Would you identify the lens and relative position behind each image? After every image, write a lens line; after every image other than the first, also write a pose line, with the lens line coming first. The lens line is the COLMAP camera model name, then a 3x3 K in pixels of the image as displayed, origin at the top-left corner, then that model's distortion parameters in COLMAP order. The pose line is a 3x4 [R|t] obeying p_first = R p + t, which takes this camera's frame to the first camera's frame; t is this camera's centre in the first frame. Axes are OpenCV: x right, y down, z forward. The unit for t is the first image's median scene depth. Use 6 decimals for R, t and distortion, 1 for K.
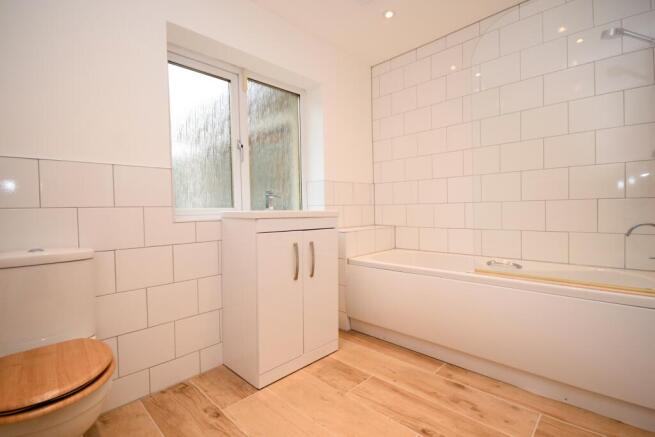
lens RADIAL K [[292.6, 0, 327.5], [0, 292.6, 218.5], [0, 0, 1]] dist [0.012444, -0.000224]
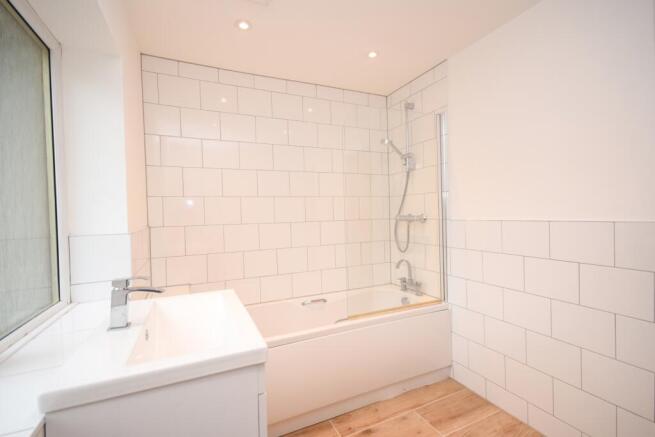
lens RADIAL K [[292.6, 0, 327.5], [0, 292.6, 218.5], [0, 0, 1]] dist [0.012444, -0.000224]
pose [[0.373141, -0.011052, 0.927709, -0.614069], [0.050110, 0.998710, -0.008257, -0.215635], [-0.926420, 0.049568, 0.373214, 0.714269]]
